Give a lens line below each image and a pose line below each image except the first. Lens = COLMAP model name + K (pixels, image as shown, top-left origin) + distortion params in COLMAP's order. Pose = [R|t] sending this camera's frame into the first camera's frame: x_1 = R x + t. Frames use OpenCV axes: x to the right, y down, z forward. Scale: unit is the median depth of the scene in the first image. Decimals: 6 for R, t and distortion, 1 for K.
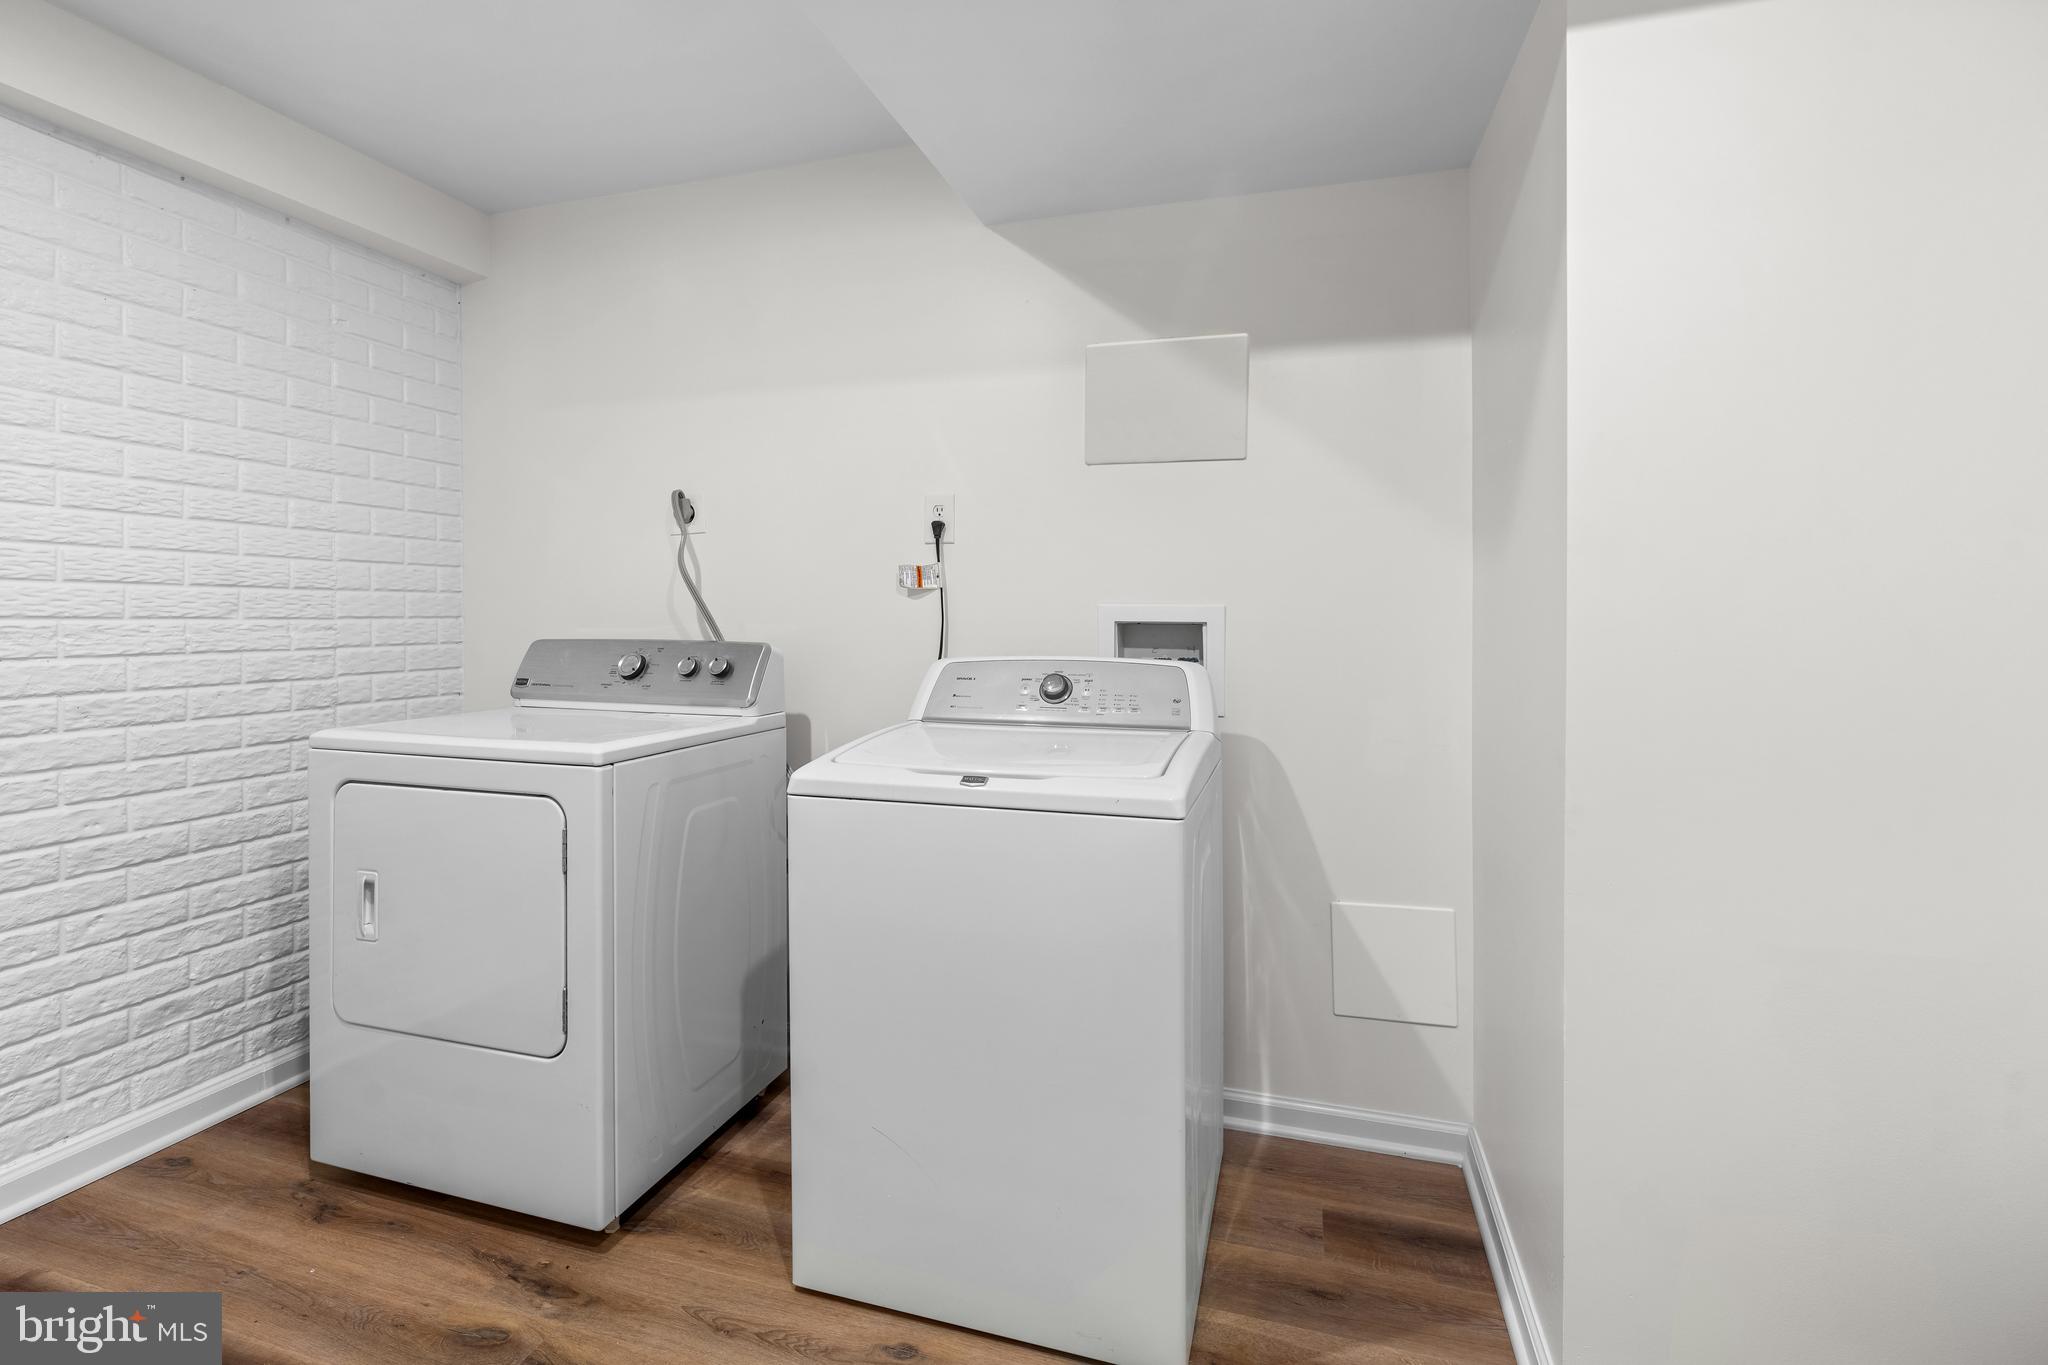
lens RADIAL K [[930.6, 0, 1003.7], [0, 930.6, 636.9], [0, 0, 1]] dist [-0.002360, 0.000025]
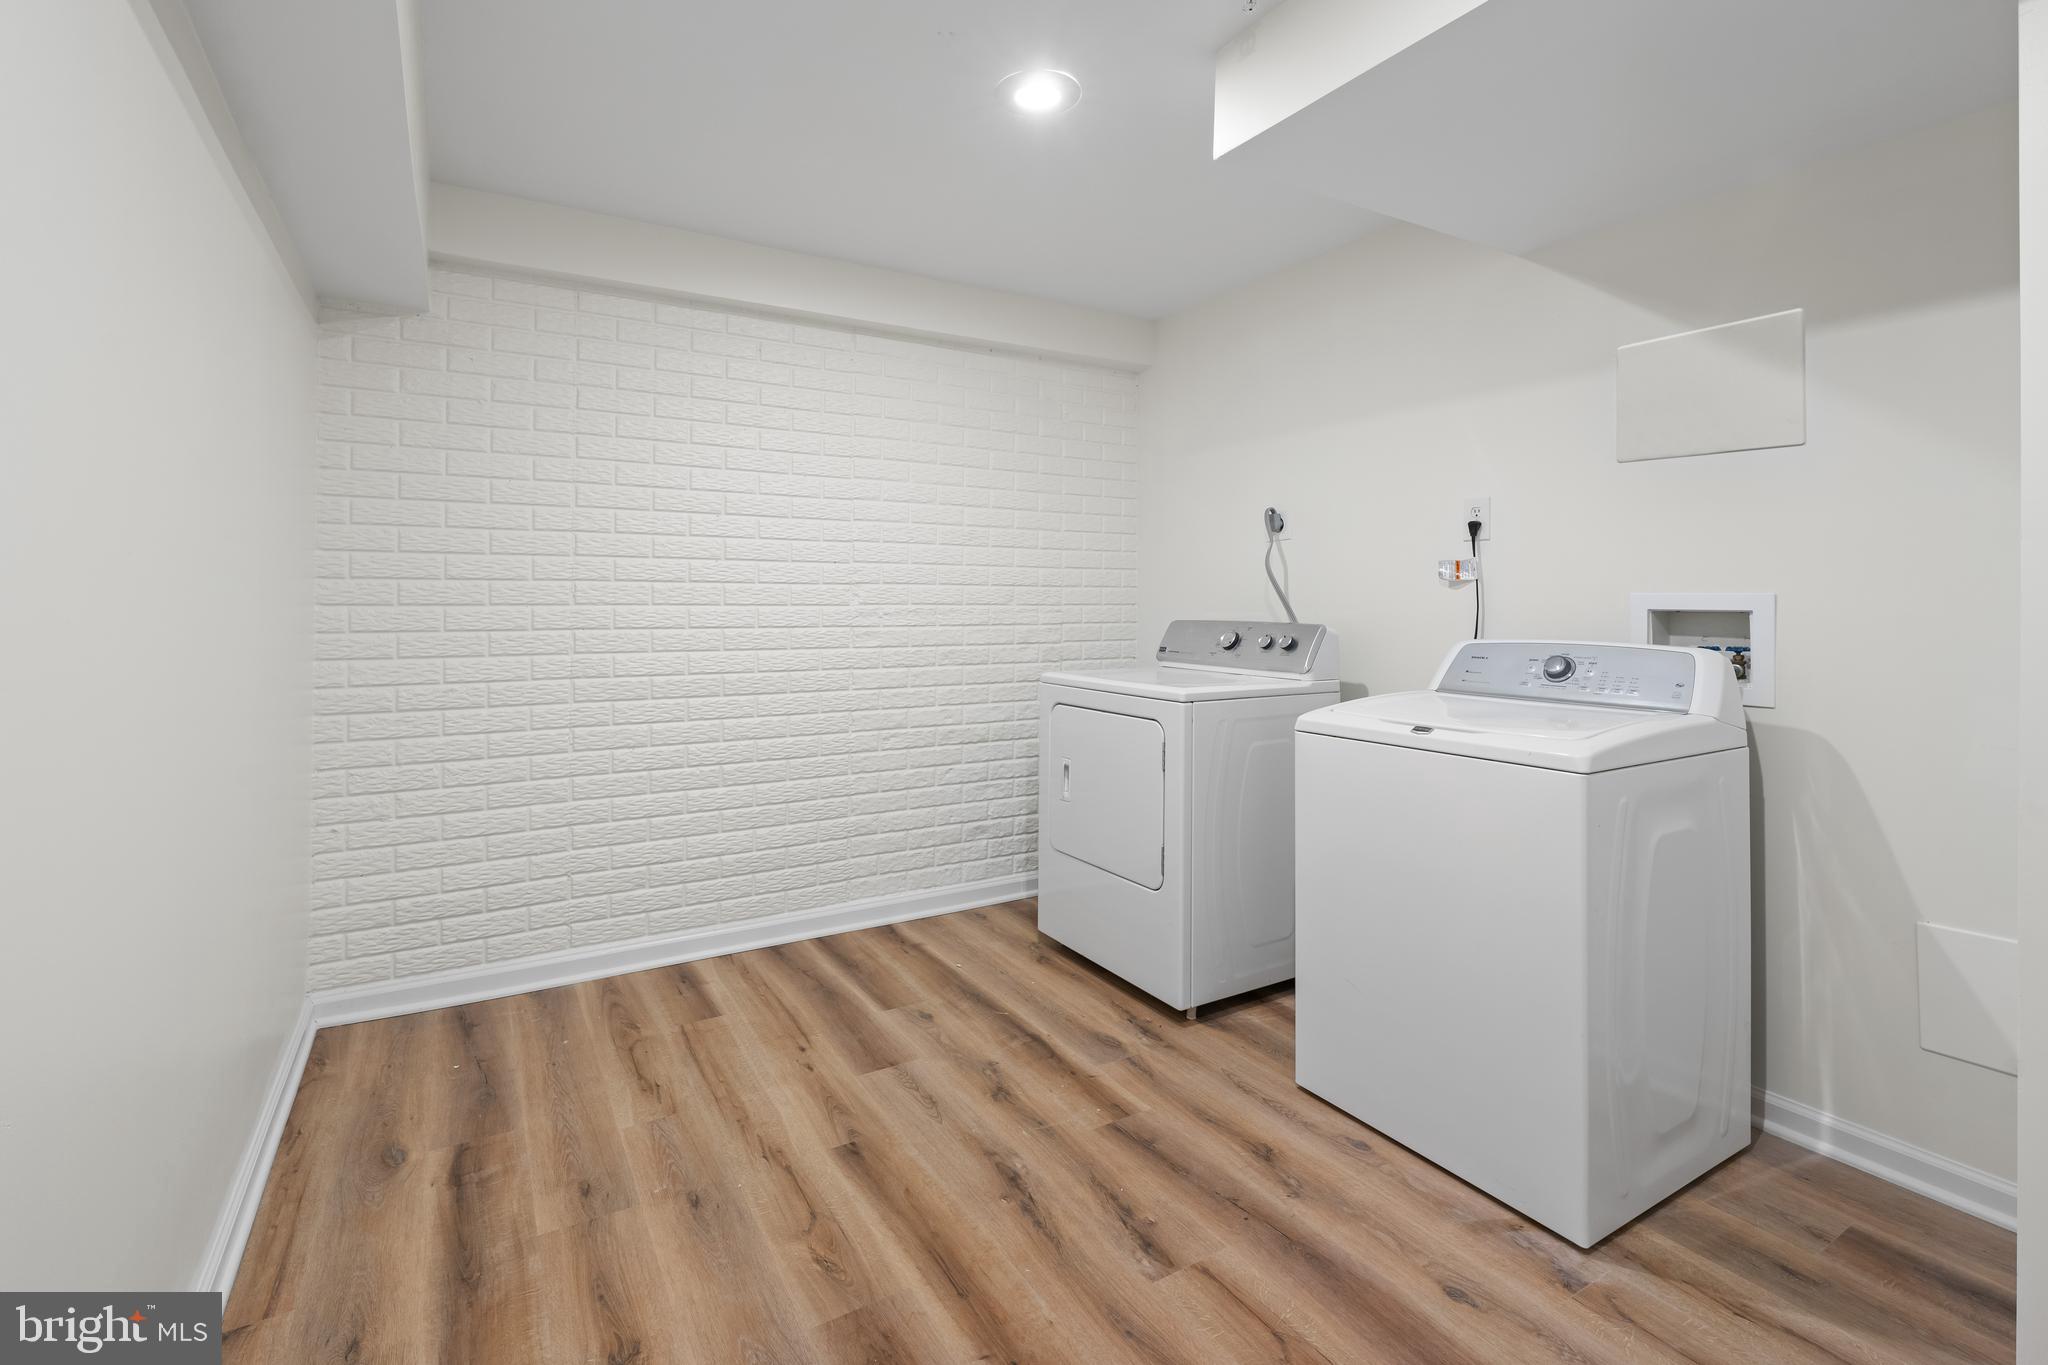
lens RADIAL K [[930.6, 0, 1003.7], [0, 930.6, 636.9], [0, 0, 1]] dist [-0.002360, 0.000025]
pose [[0.743494, 0.024738, -0.668285, 0.293116], [-0.015721, 0.999686, 0.019516, 0.005491], [0.668558, -0.004004, 0.743650, -0.264878]]
